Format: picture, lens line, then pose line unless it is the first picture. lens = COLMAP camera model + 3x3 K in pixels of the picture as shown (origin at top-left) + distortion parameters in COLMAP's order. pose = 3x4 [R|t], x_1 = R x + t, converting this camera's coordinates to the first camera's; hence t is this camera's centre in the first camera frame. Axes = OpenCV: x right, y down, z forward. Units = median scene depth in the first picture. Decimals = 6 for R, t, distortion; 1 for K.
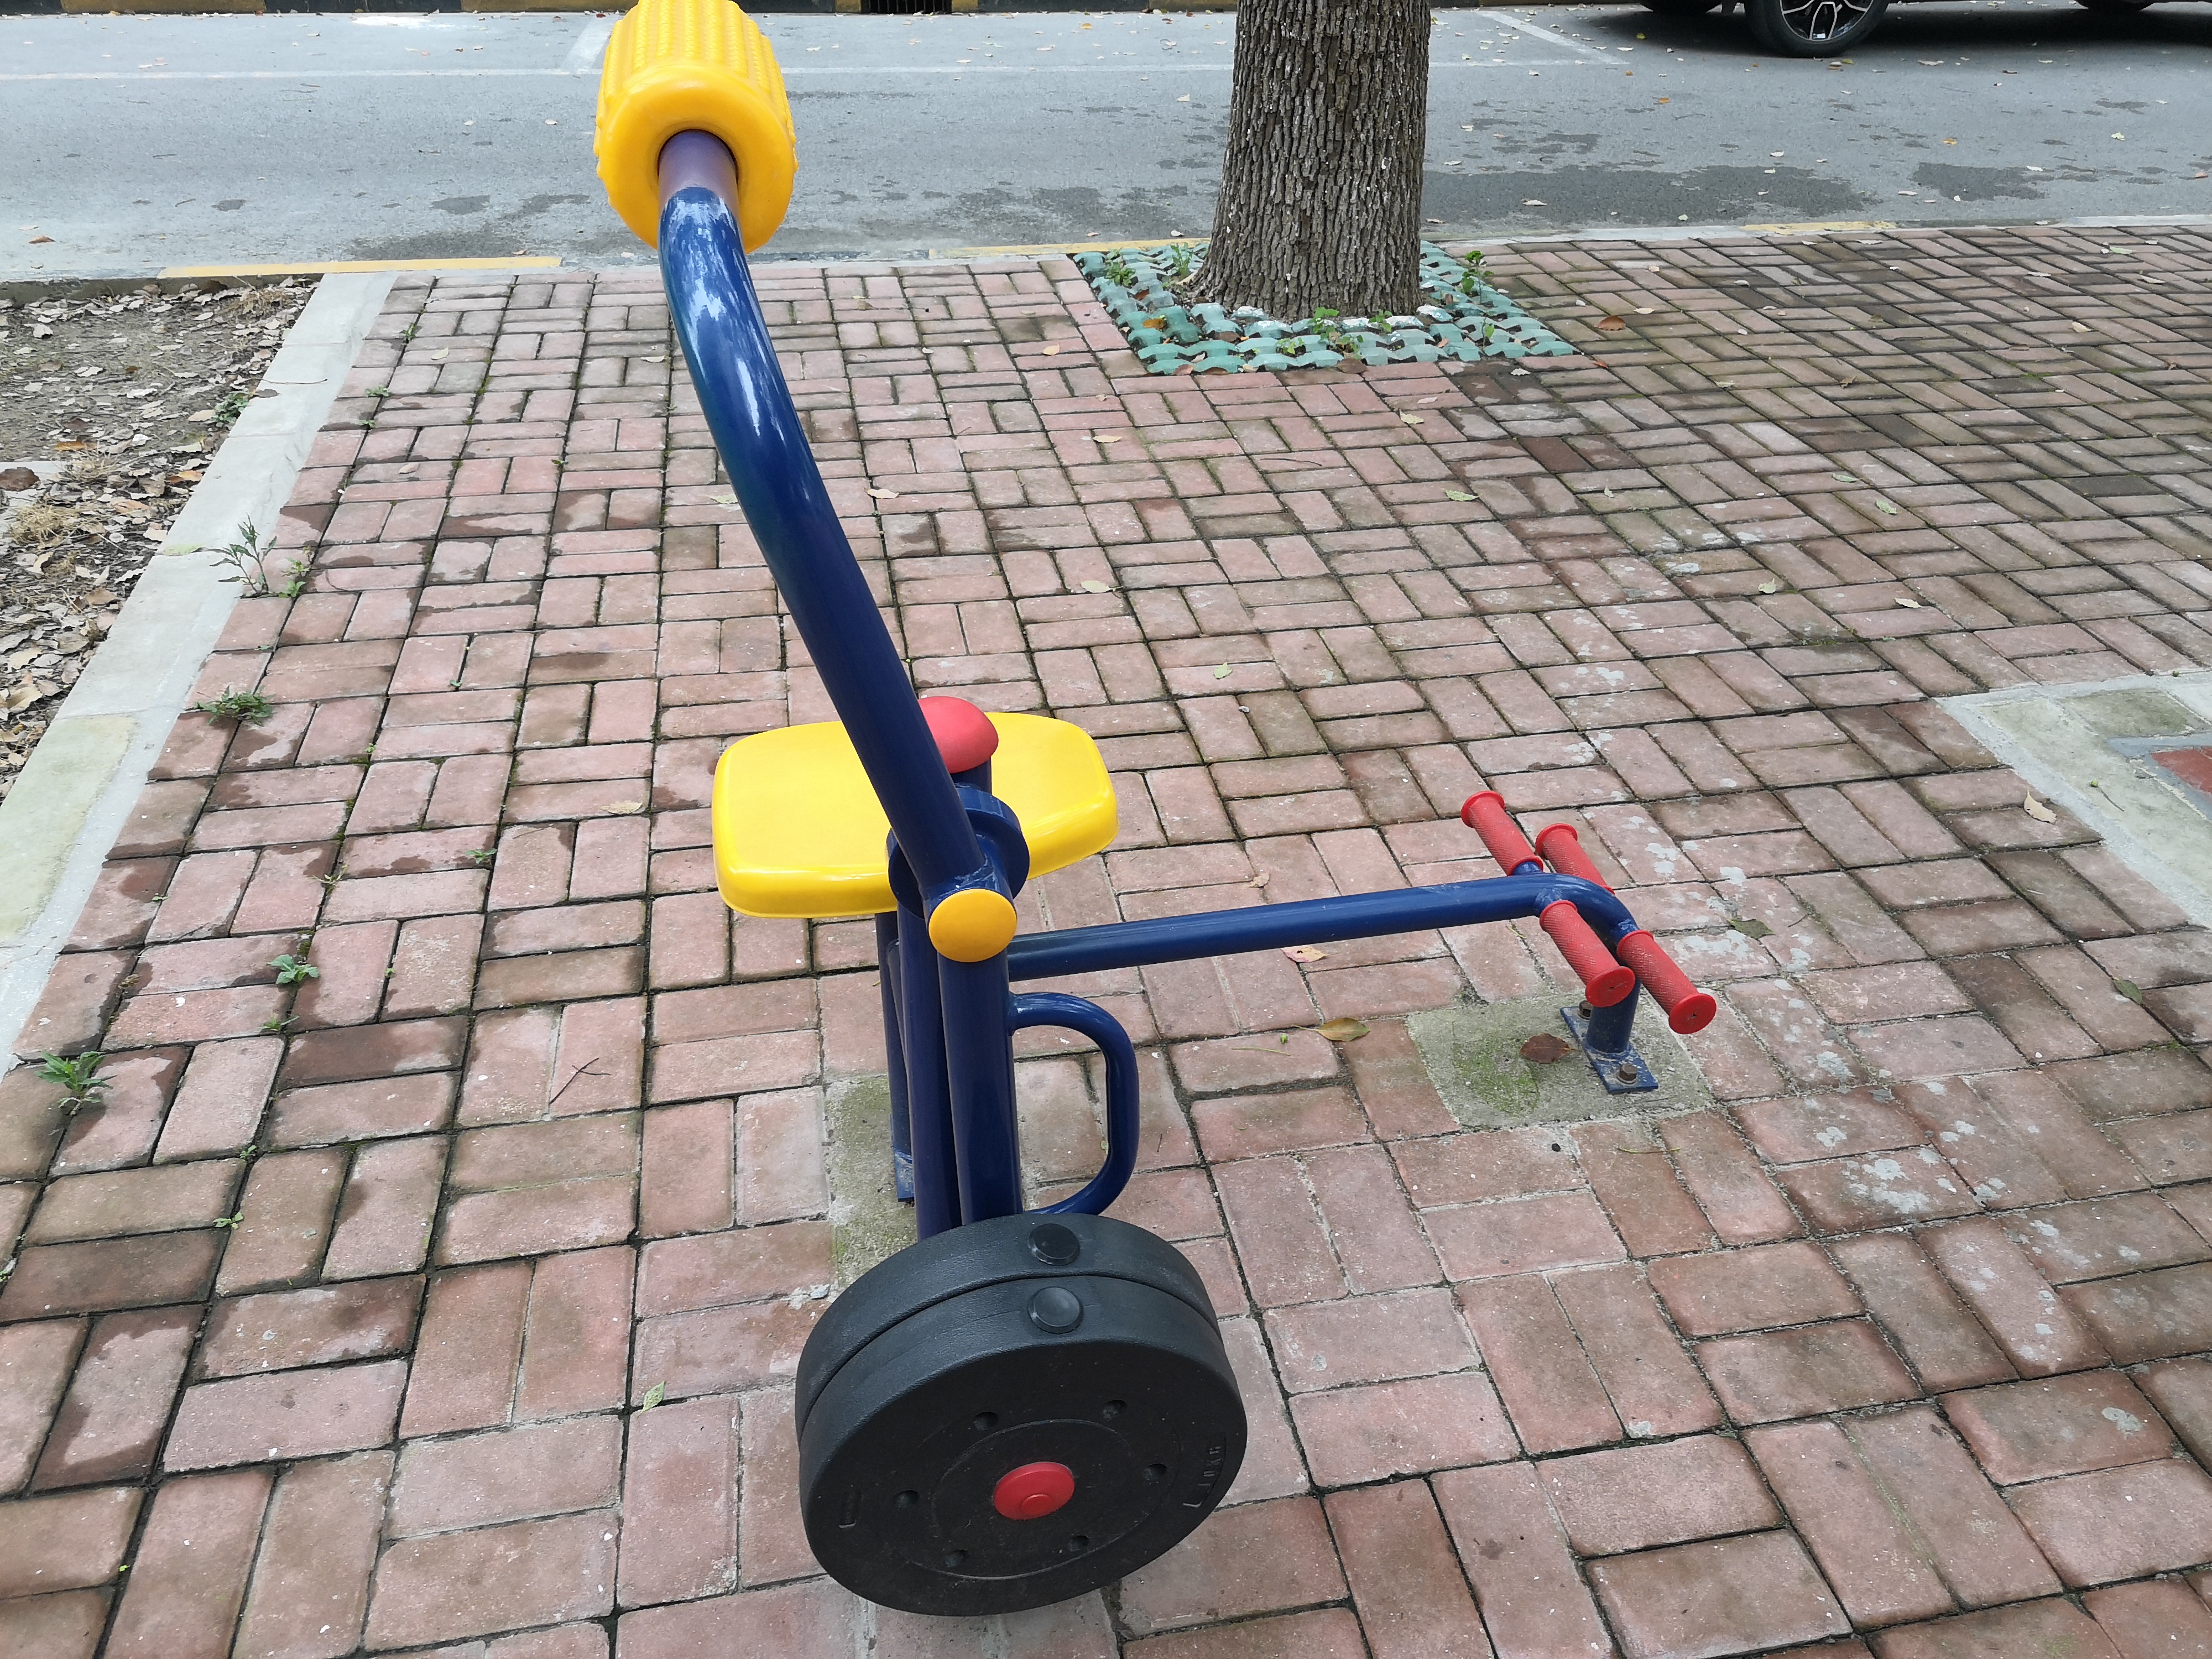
lens RADIAL K [[1671.7, 0, 1082.4], [0, 1671.7, 823.6], [0, 0, 1]] dist [0.073414, -0.067289]
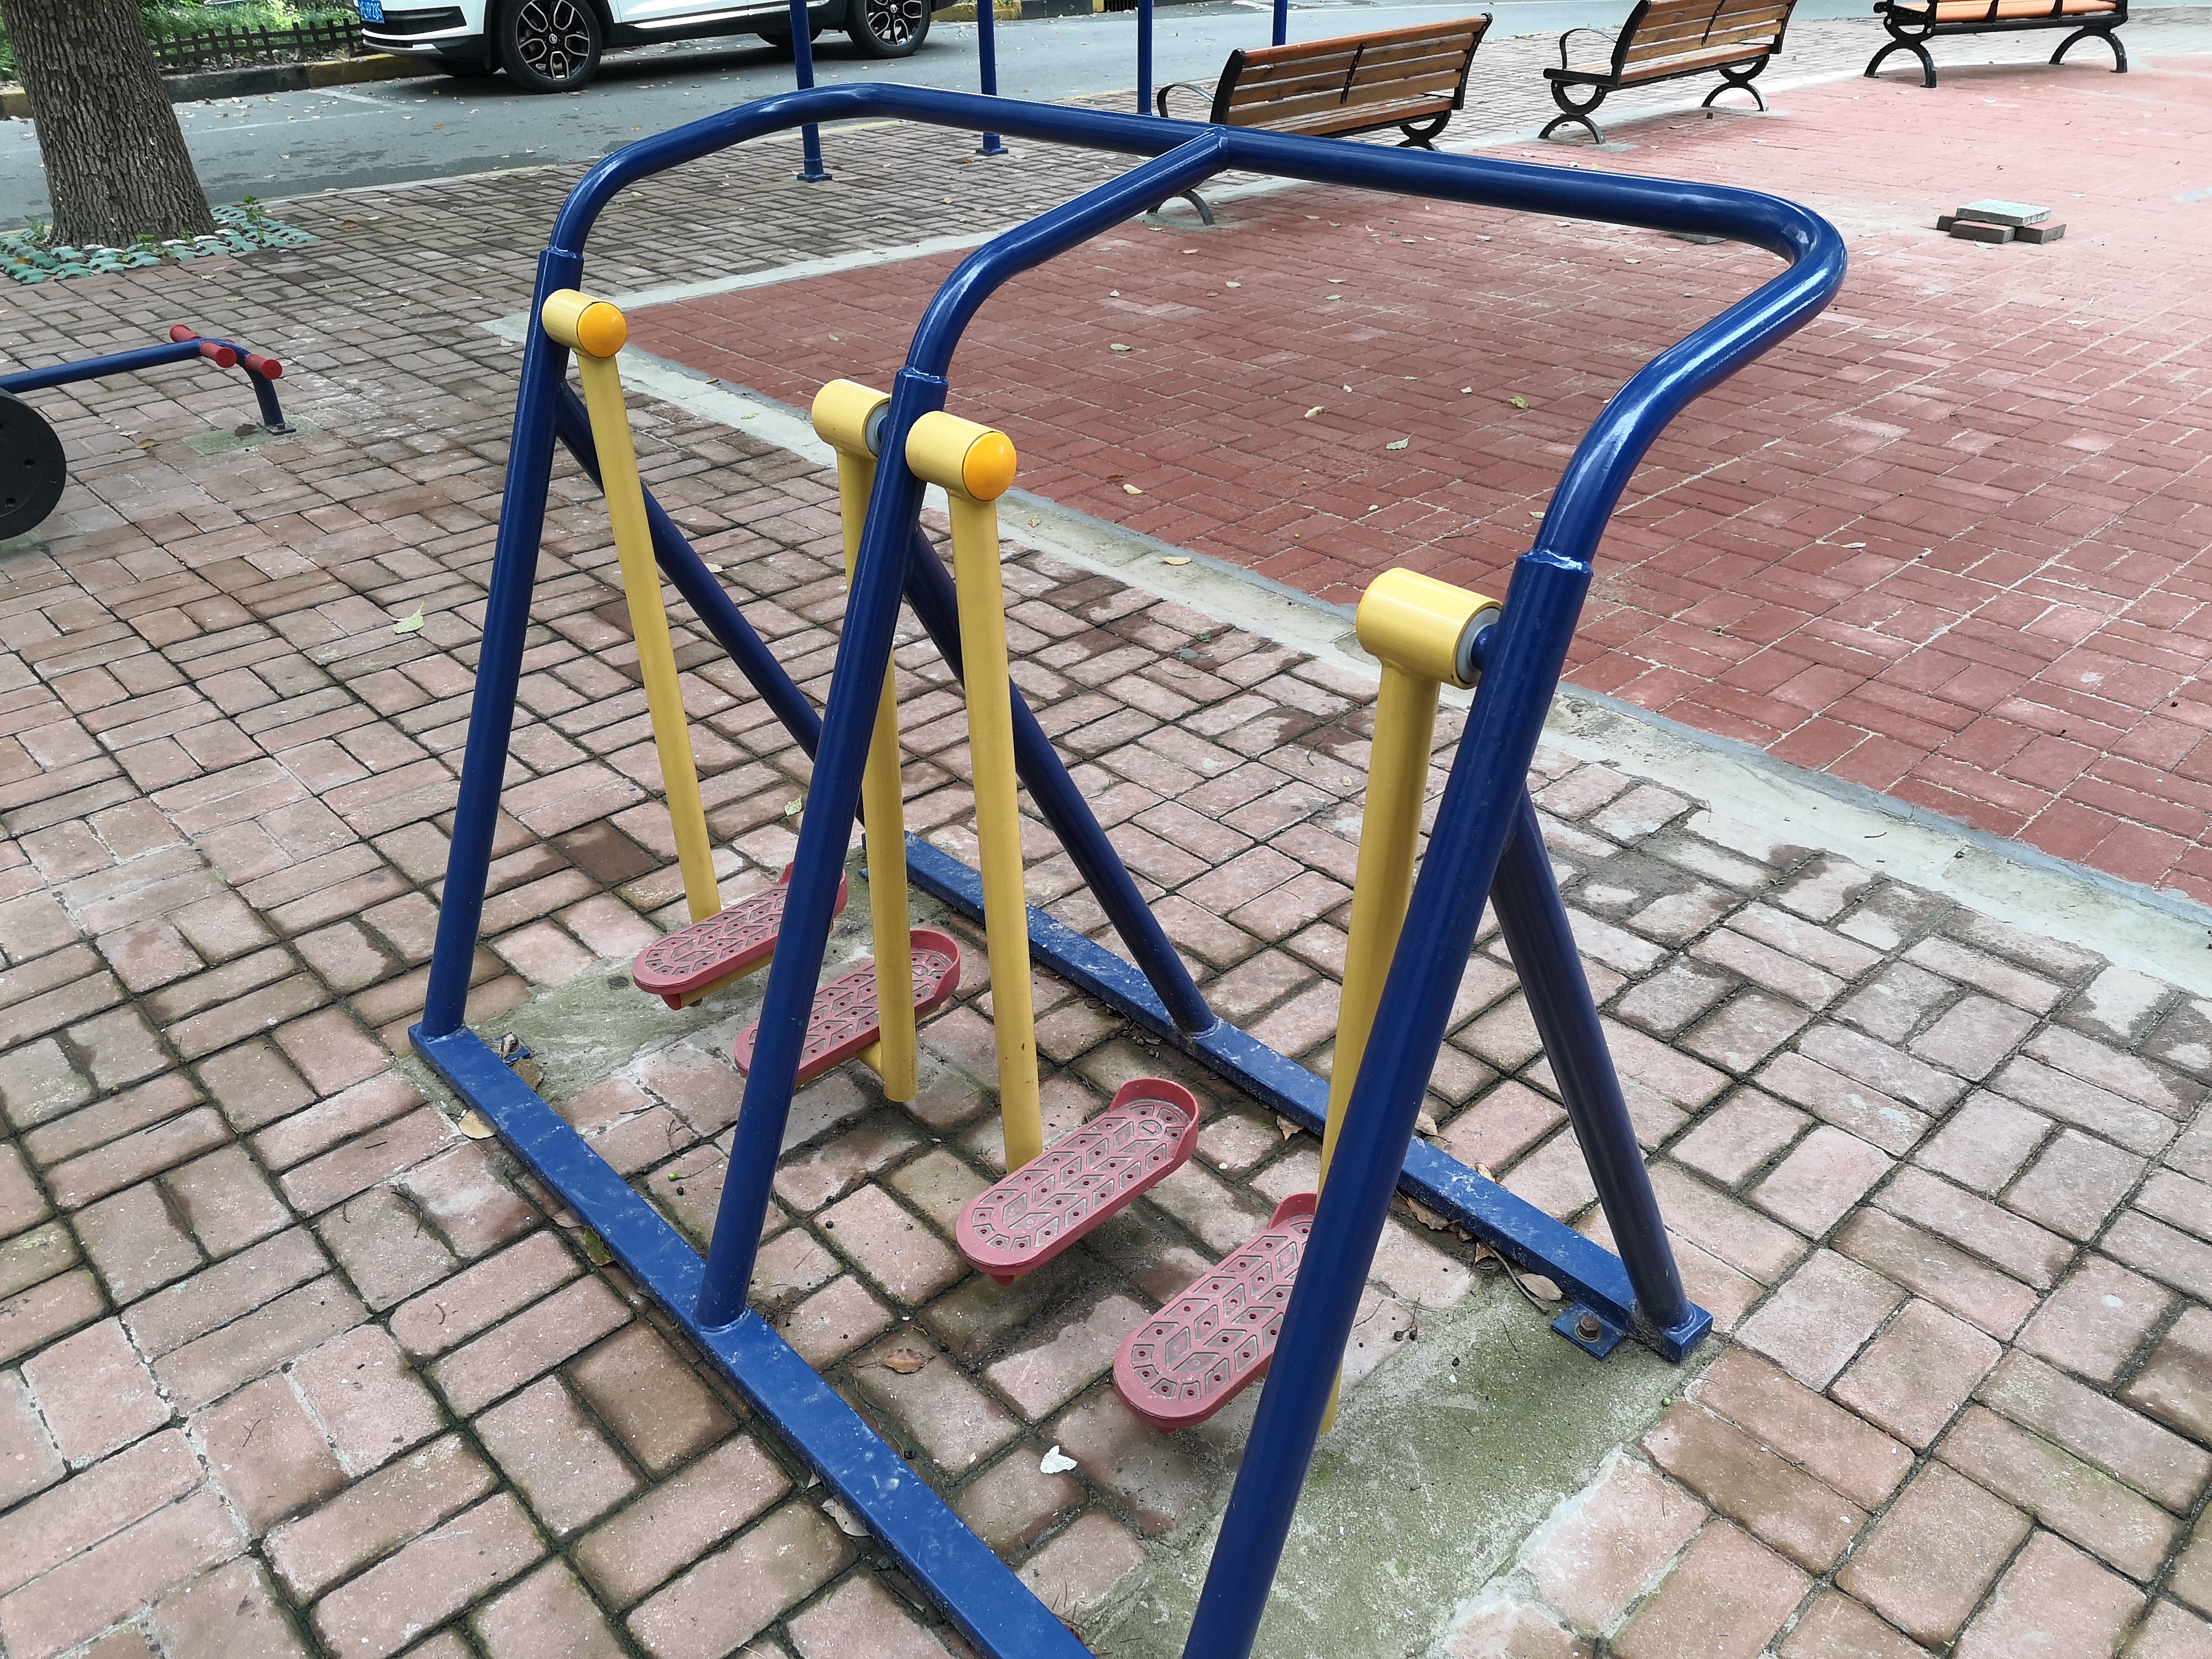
lens RADIAL K [[1651.5, 0, 1099.4], [0, 1651.5, 814.9], [0, 0, 1]] dist [0.097192, -0.113696]
pose [[0.845042, -0.297290, 0.444435, 0.039878], [0.322353, 0.946405, 0.020149, 0.455533], [-0.426606, 0.126238, 0.895584, -0.701996]]
